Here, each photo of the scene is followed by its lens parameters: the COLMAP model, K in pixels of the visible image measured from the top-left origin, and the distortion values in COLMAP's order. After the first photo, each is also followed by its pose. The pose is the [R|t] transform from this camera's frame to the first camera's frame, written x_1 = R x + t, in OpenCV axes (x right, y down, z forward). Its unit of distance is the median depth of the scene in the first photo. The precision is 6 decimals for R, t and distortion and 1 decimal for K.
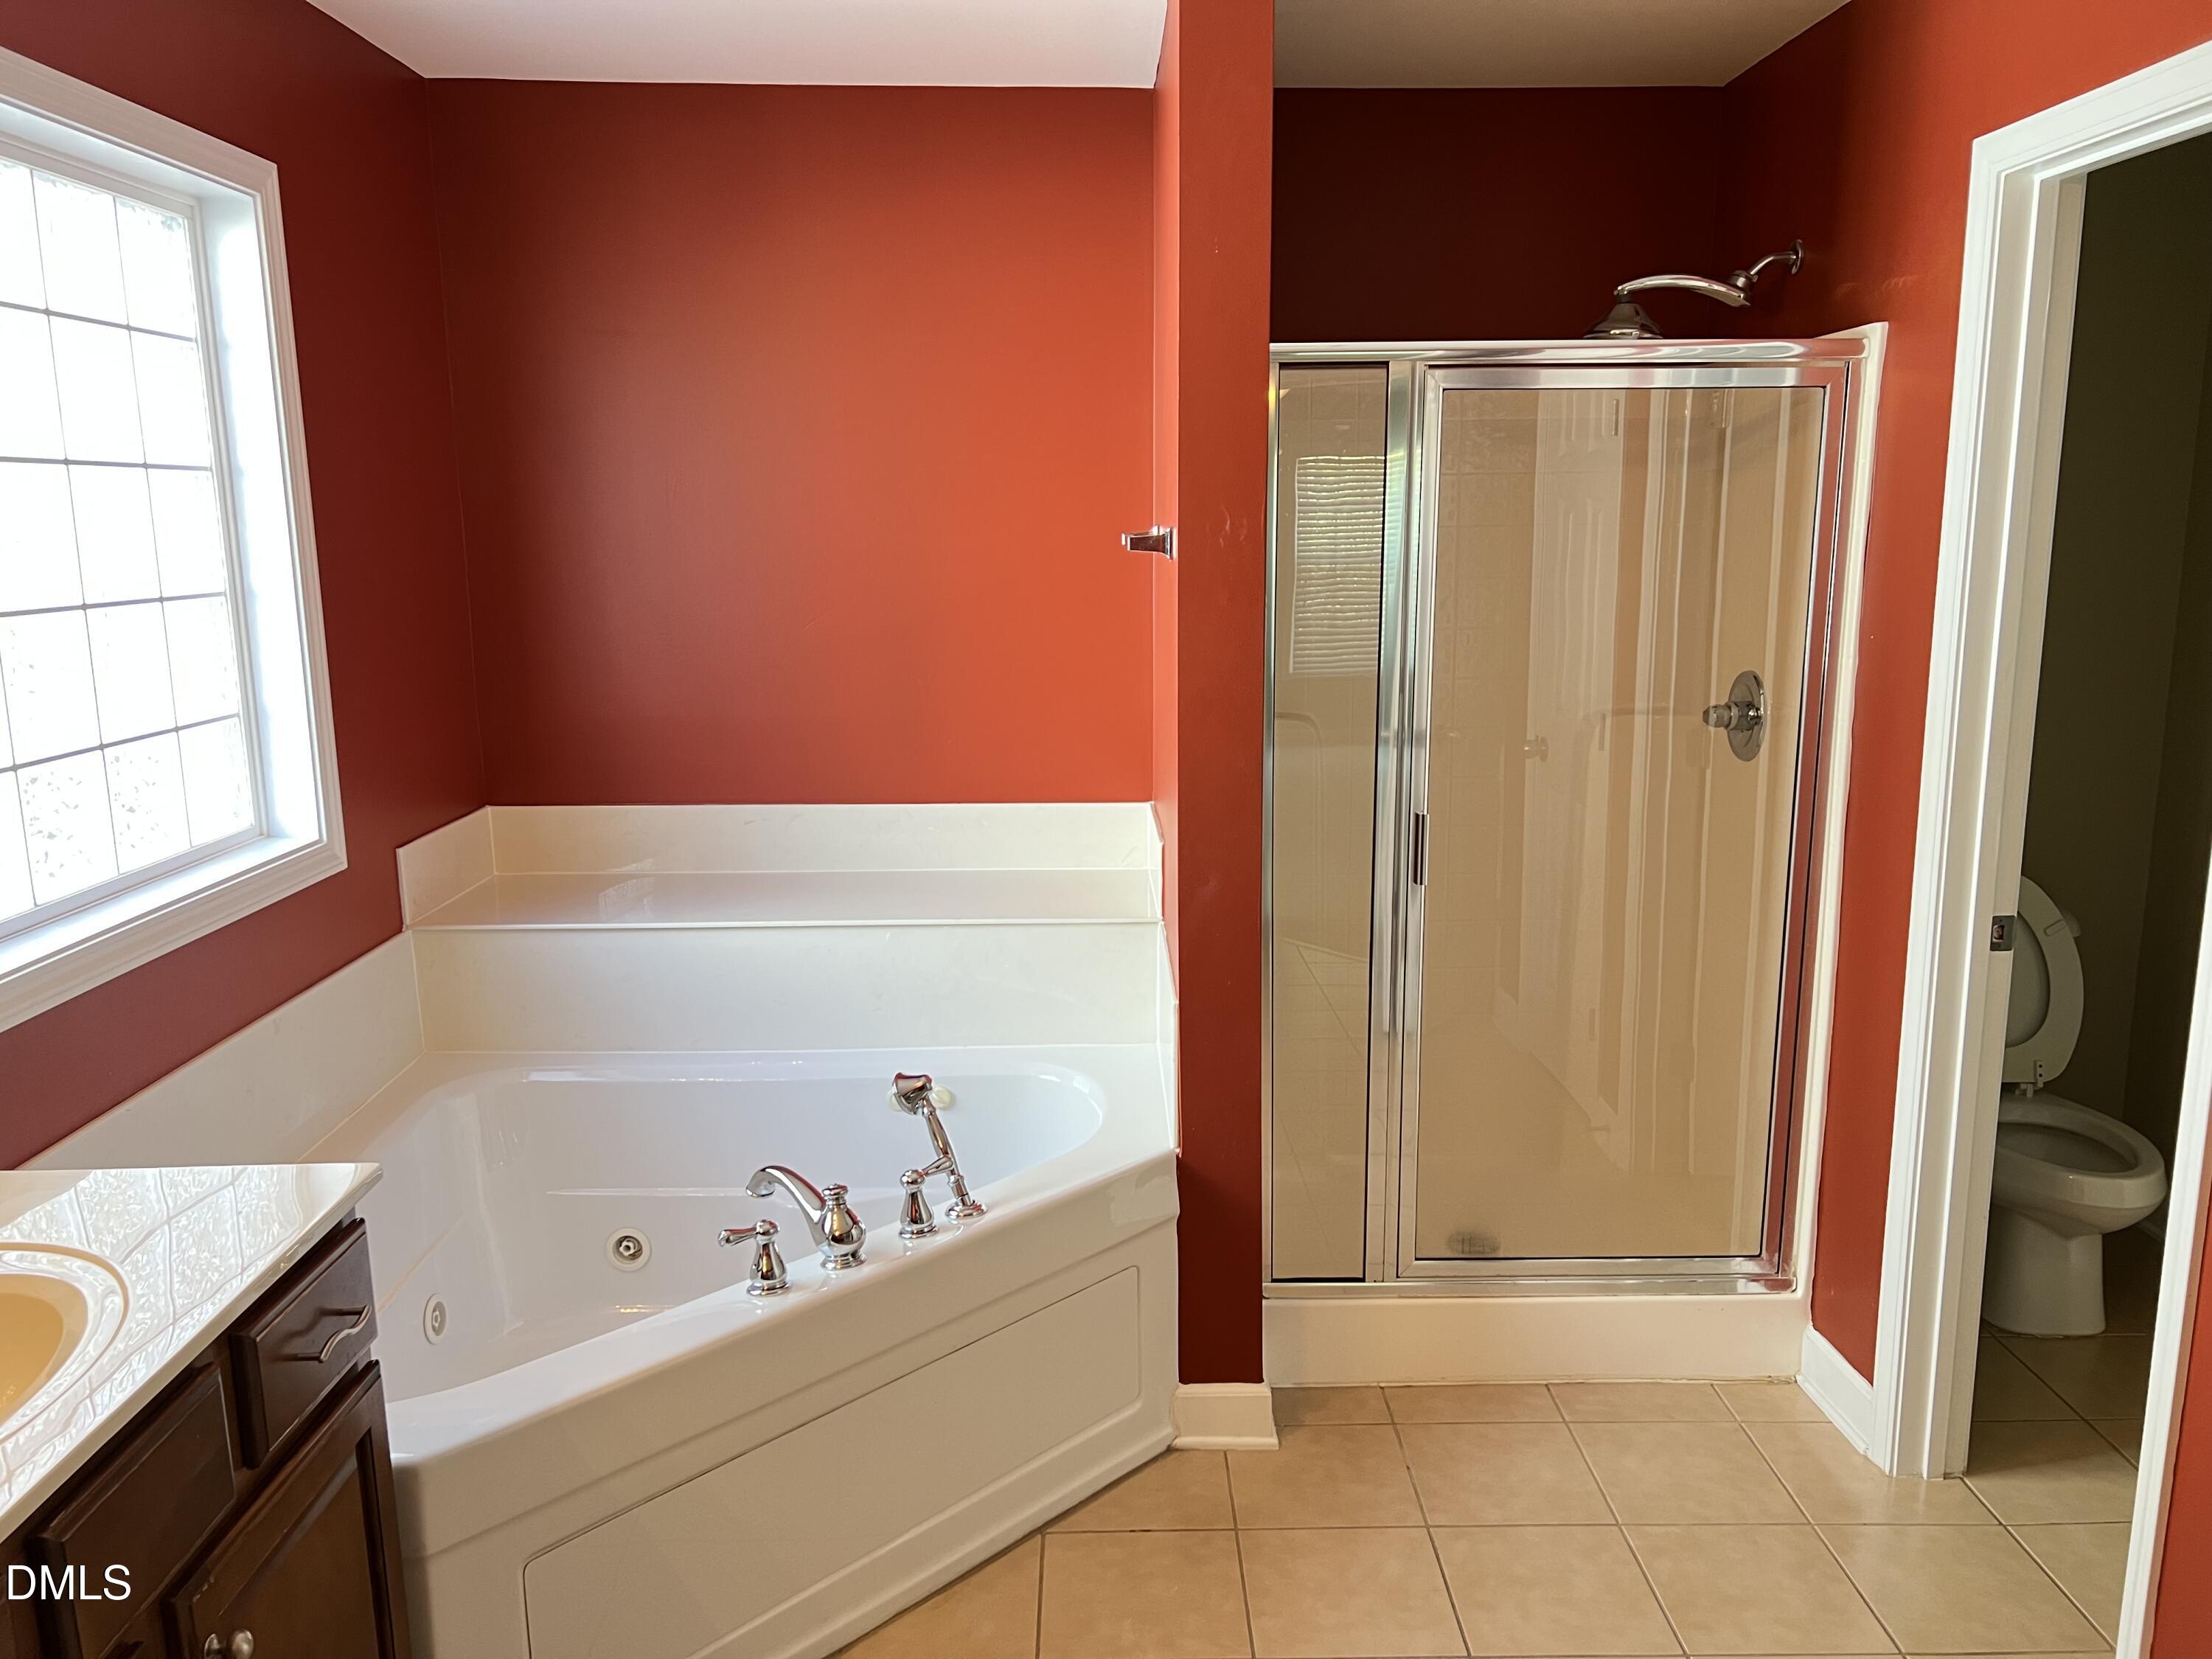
lens RADIAL K [[1666.1, 0, 1104.4], [0, 1666.1, 836.9], [0, 0, 1]] dist [0.061721, -0.077352]
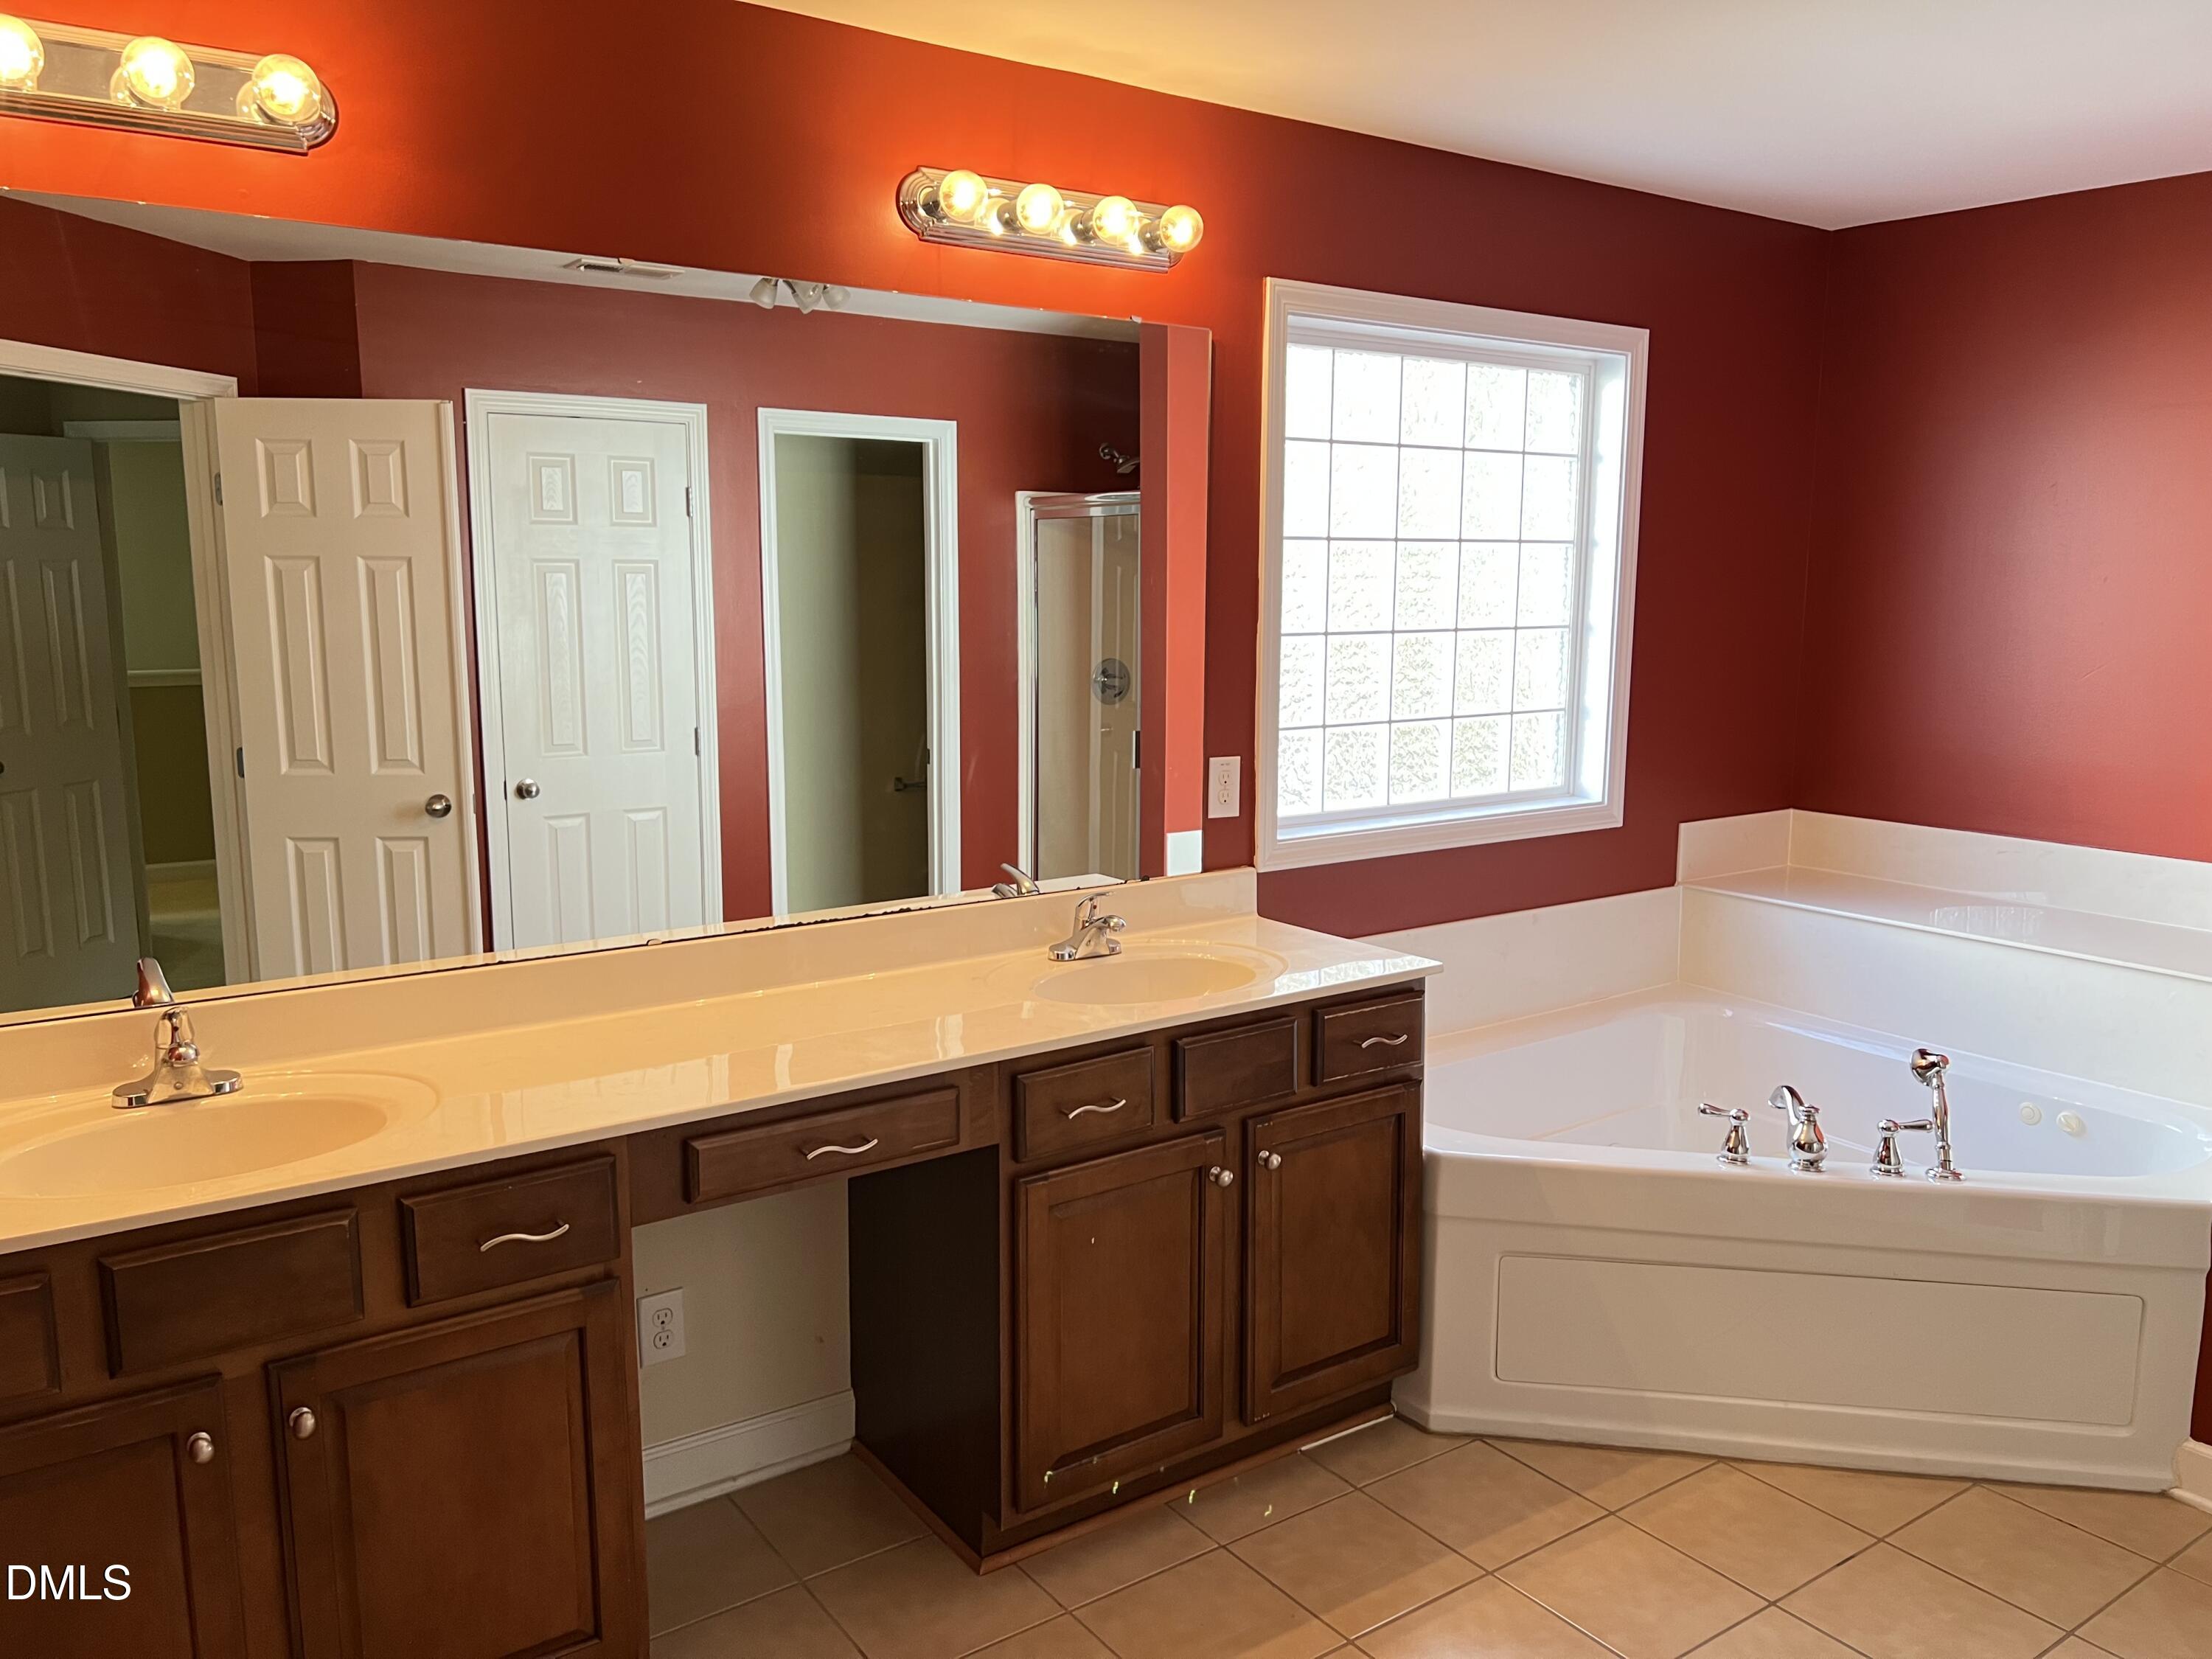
lens RADIAL K [[1666.1, 0, 1113.8], [0, 1666.1, 827.0], [0, 0, 1]] dist [0.061721, -0.077352]
pose [[0.572000, 0.136124, -0.808880, 0.488185], [-0.166766, 0.984837, 0.047807, 0.026612], [0.803122, 0.107548, 0.586027, -0.167237]]
